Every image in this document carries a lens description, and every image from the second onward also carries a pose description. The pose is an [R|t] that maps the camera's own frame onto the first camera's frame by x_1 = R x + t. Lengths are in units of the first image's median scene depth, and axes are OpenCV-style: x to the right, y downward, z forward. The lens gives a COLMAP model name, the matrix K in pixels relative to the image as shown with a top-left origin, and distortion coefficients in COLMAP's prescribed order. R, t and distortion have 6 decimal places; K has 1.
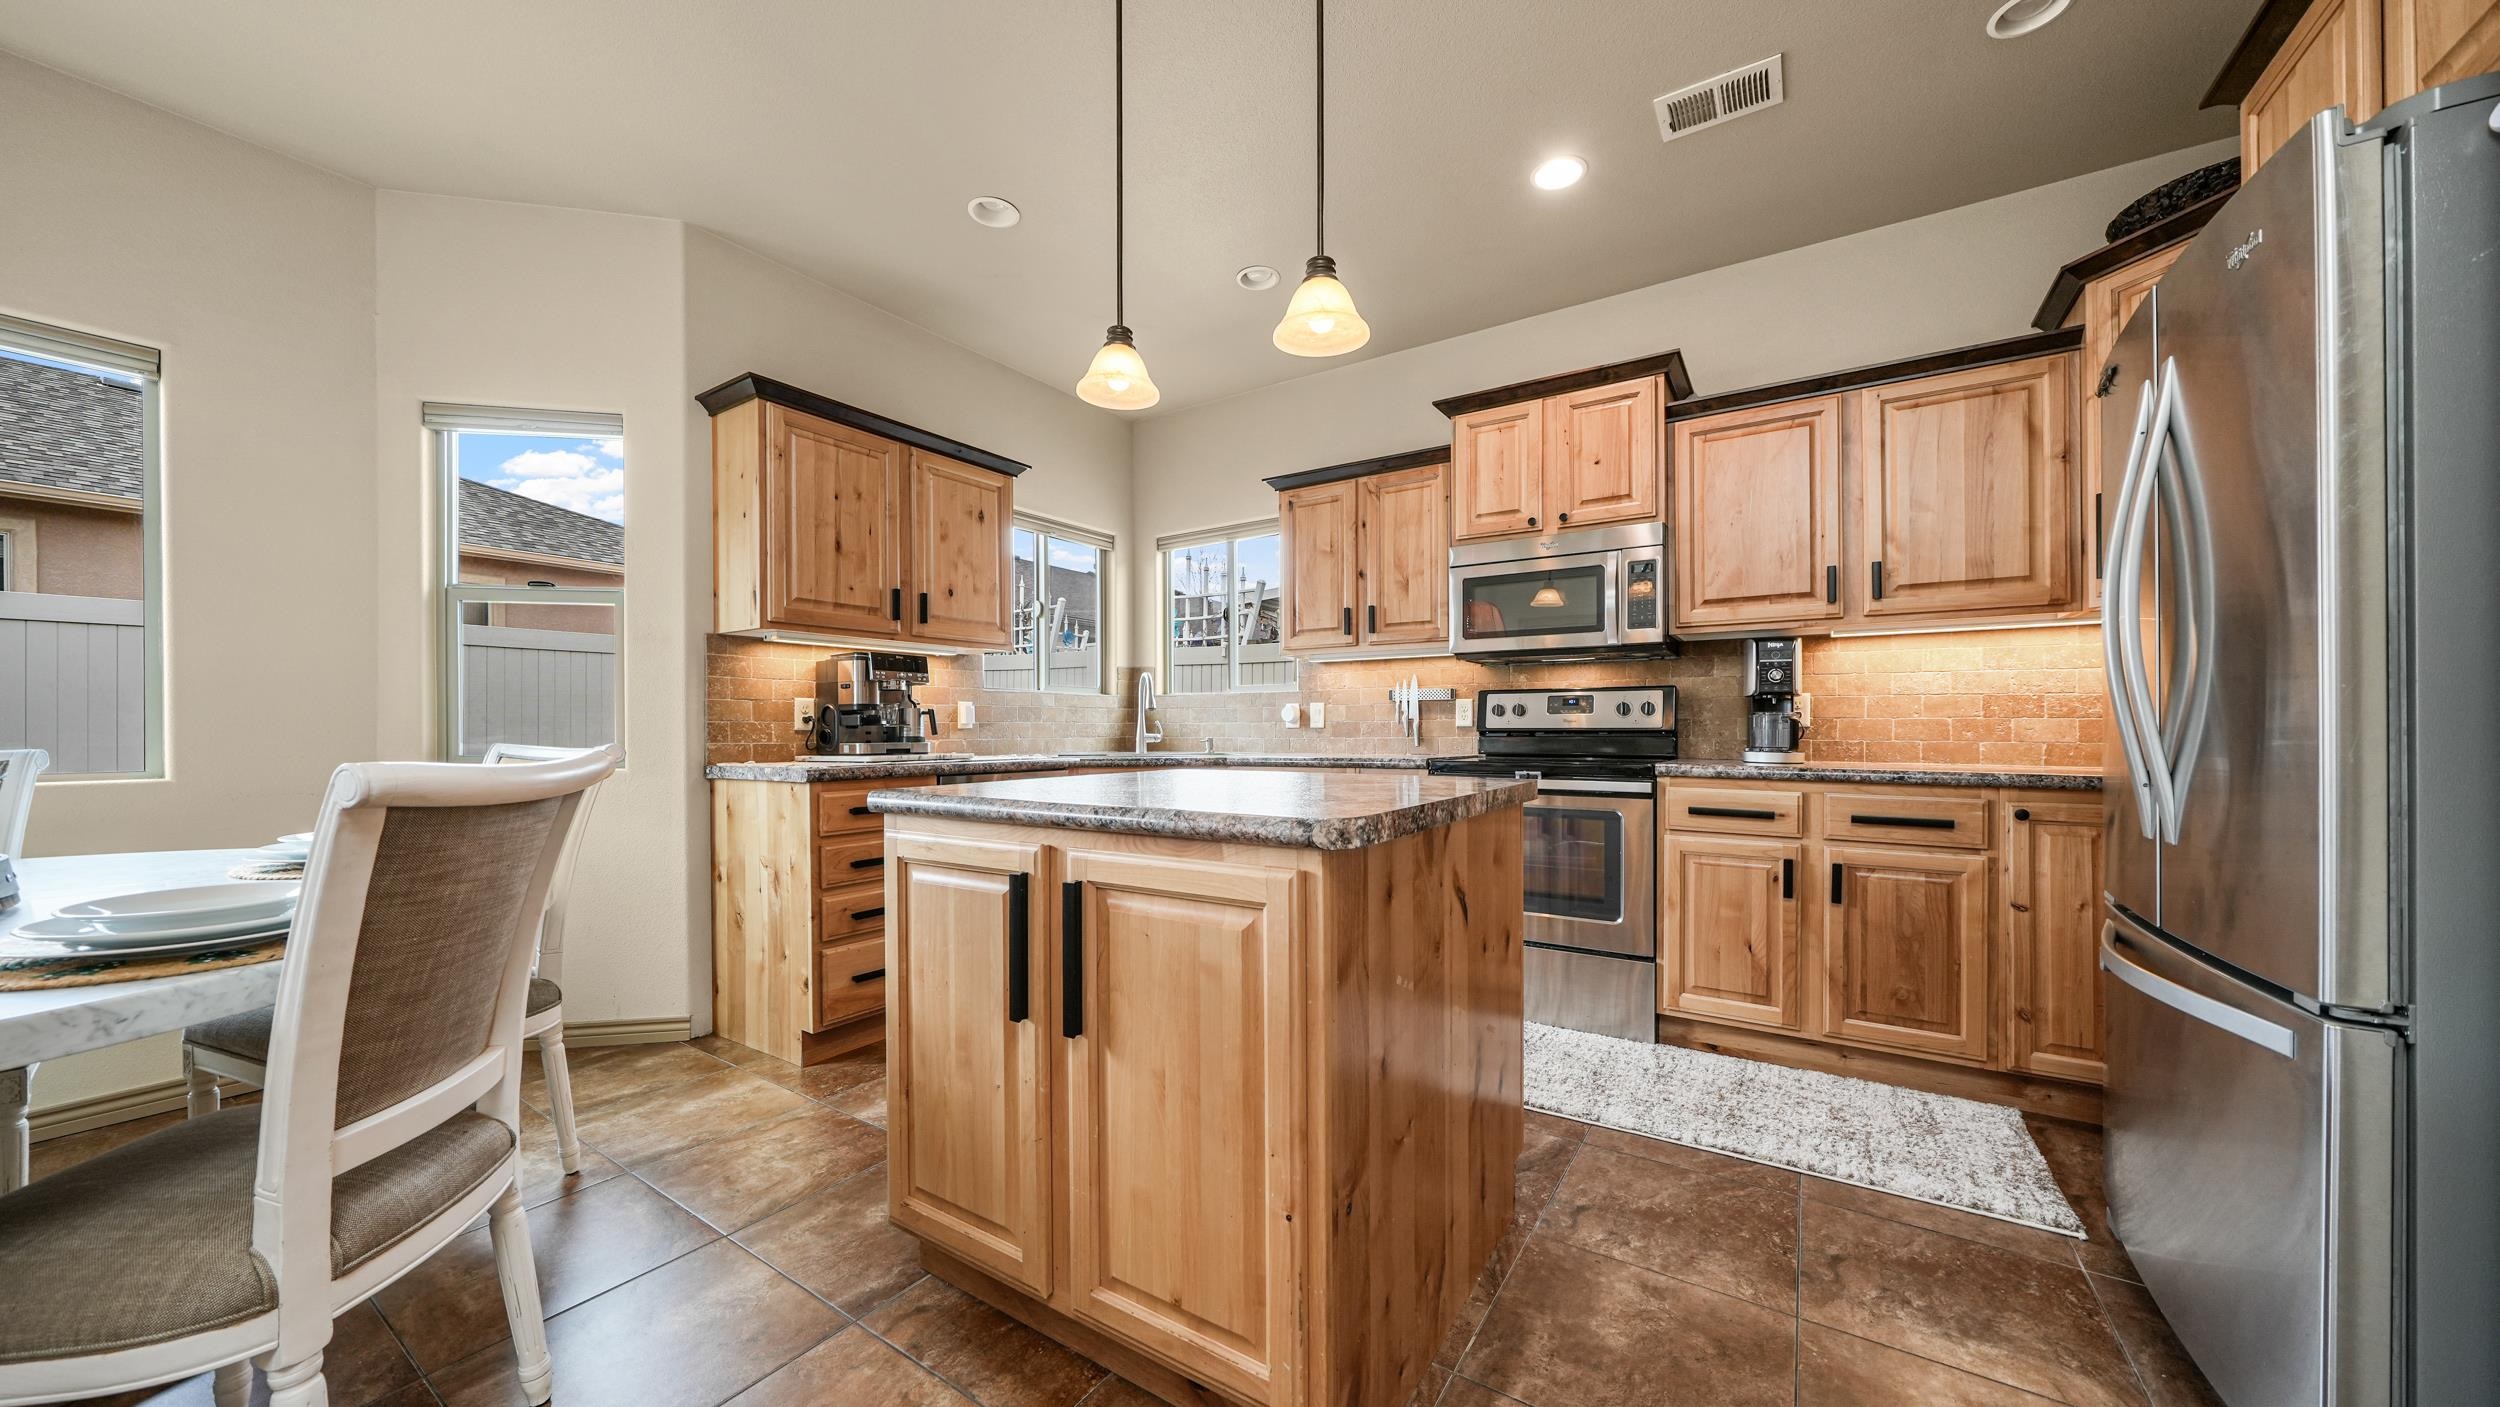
lens RADIAL K [[856.0, 0, 1257.5], [0, 856.0, 723.6], [0, 0, 1]] dist [-0.003202, -0.000273]
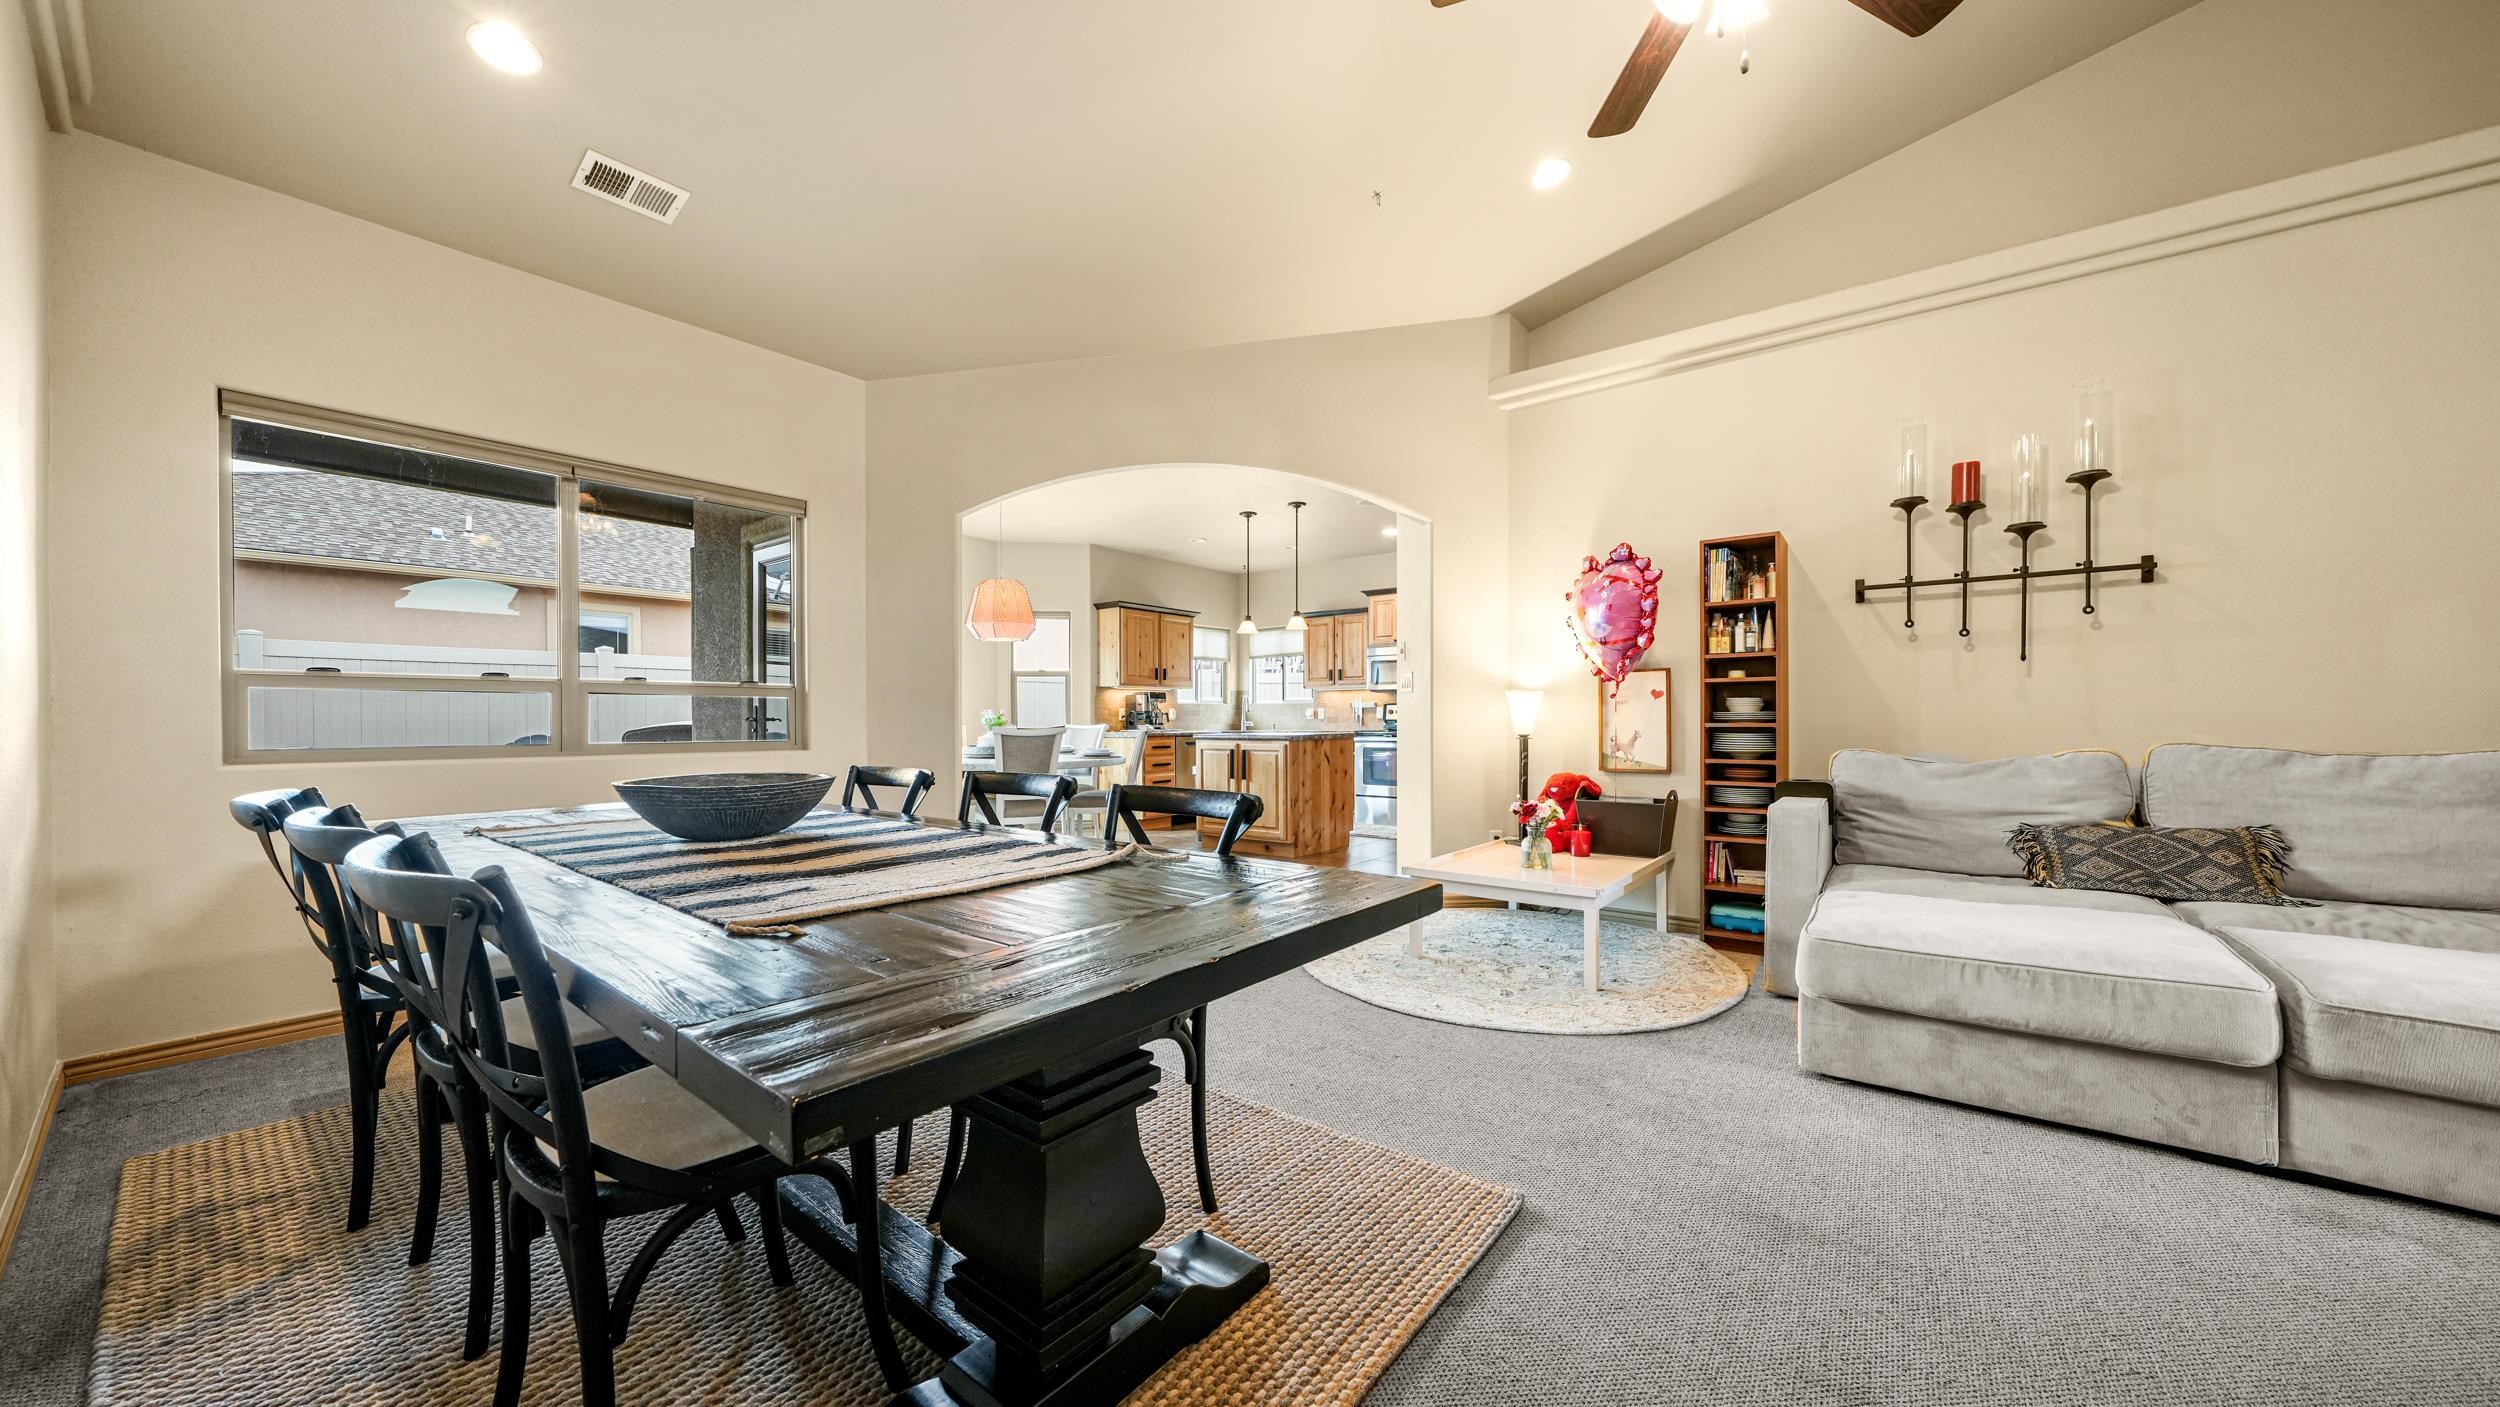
lens RADIAL K [[856.0, 0, 1243.1], [0, 856.0, 714.1], [0, 0, 1]] dist [-0.003202, -0.000273]
pose [[0.994709, -0.002092, -0.102709, 0.115274], [0.002163, 0.999997, 0.000578, -0.012197], [0.102707, -0.000798, 0.994711, -1.524218]]
